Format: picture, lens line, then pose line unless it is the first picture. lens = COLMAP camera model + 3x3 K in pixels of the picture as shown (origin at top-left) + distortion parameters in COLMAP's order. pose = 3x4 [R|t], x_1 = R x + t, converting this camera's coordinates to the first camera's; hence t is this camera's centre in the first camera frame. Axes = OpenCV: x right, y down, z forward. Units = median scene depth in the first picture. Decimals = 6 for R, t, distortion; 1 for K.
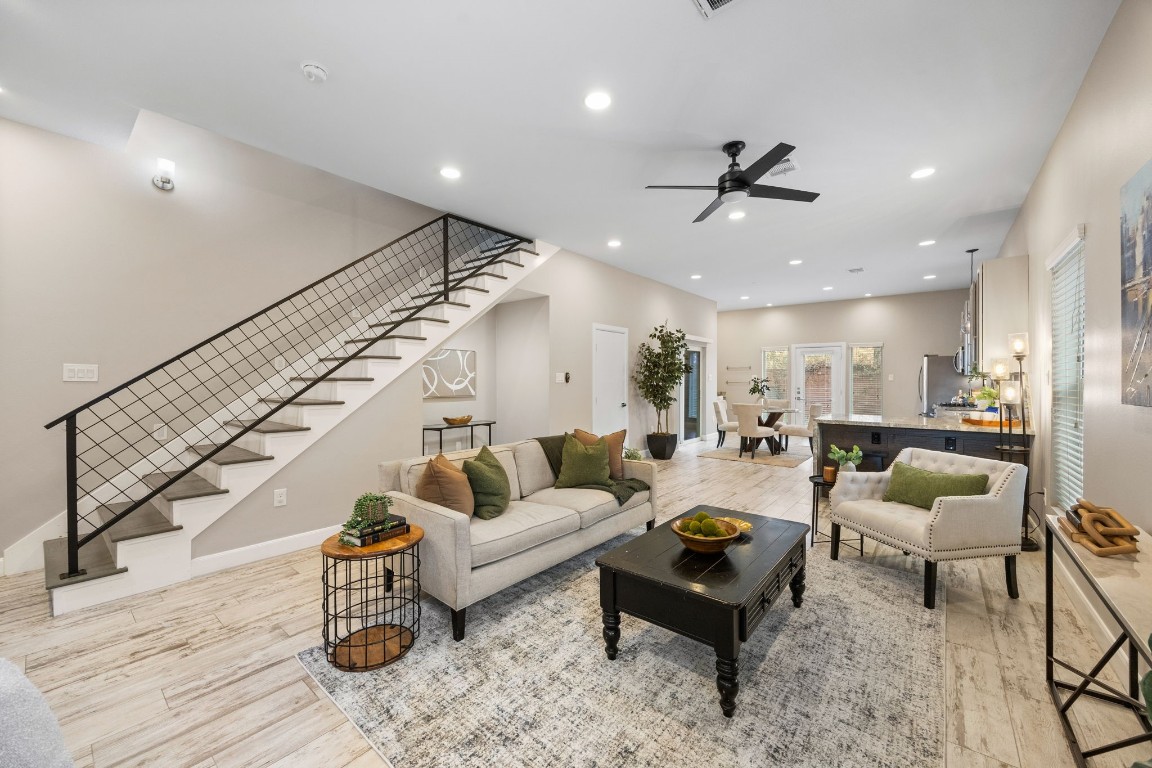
lens RADIAL K [[442.6, 0, 575.8], [0, 442.6, 379.5], [0, 0, 1]] dist [-0.007120, -0.000138]
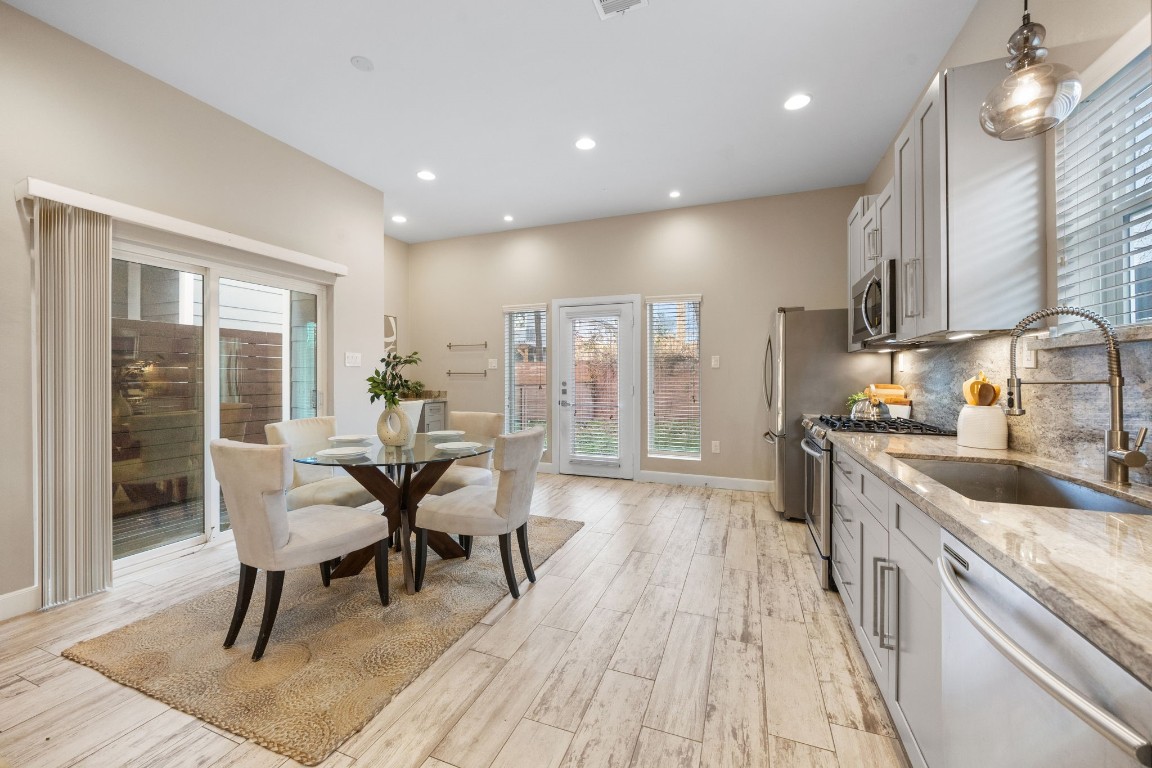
lens RADIAL K [[442.6, 0, 575.8], [0, 442.6, 379.5], [0, 0, 1]] dist [-0.007120, -0.000138]
pose [[0.949799, -0.002027, 0.312854, 0.374396], [0.000046, 0.999980, 0.006339, 0.012583], [-0.312861, -0.006006, 0.949780, 0.525047]]
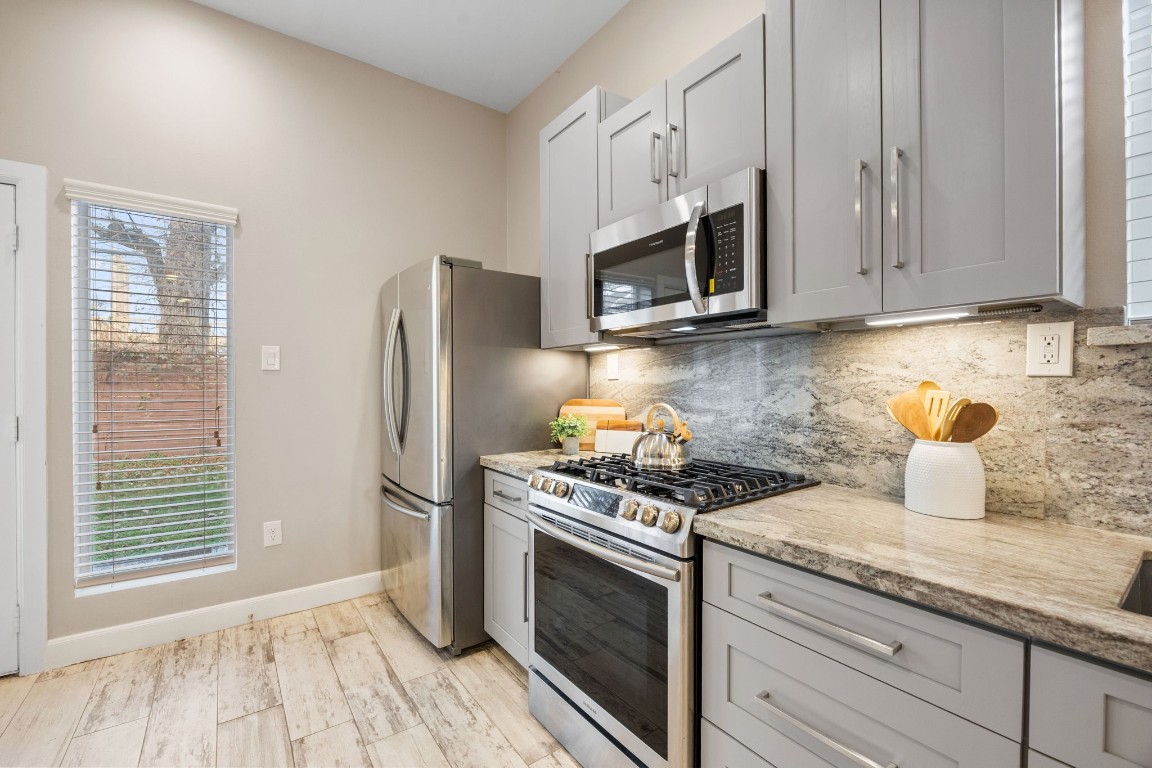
lens RADIAL K [[482.3, 0, 576.0], [0, 482.3, 384.0], [0, 0, 1]] dist [-0.008896, -0.000278]
pose [[0.248109, -0.002258, 0.968730, 0.466045], [0.003142, 0.999994, 0.001526, 0.010268], [-0.968727, 0.002665, 0.248114, 0.720581]]
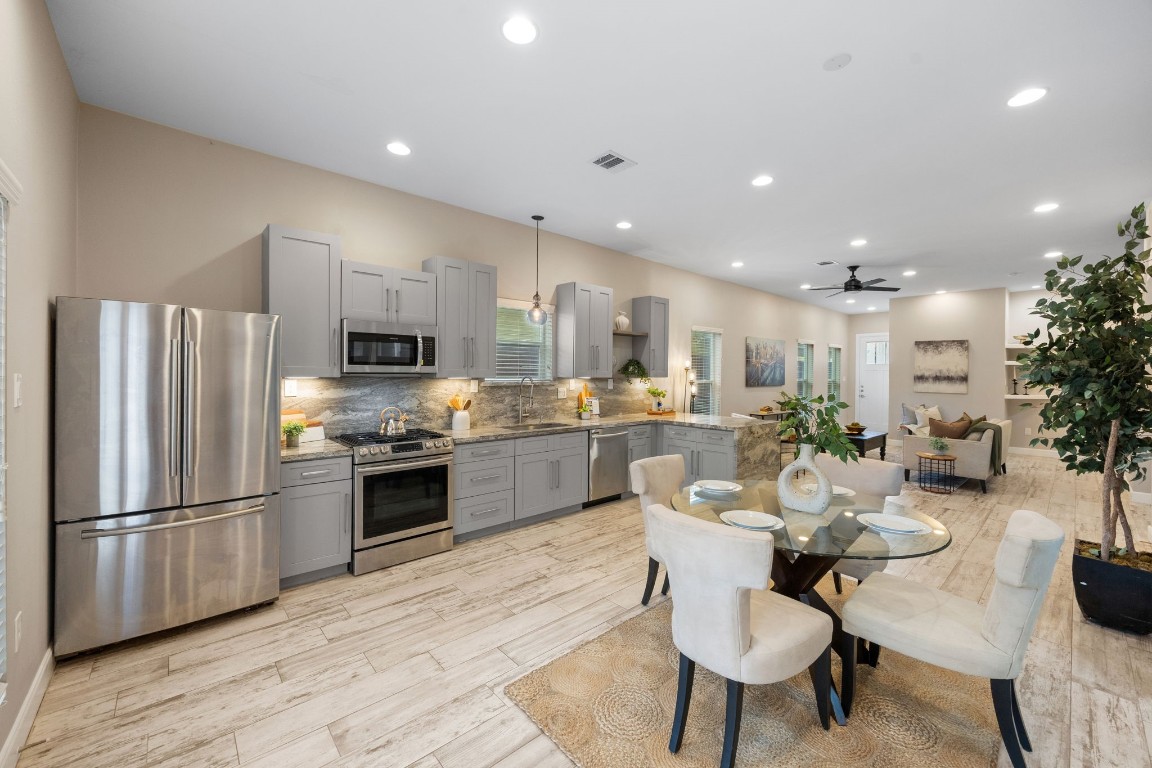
lens RADIAL K [[458.7, 0, 568.6], [0, 458.7, 374.5], [0, 0, 1]] dist [-0.000248, -0.000152]
pose [[-0.987538, -0.010946, 0.157003, 0.437259], [-0.010471, 0.999938, 0.003849, -0.012629], [-0.157035, 0.002157, -0.987591, 1.090591]]
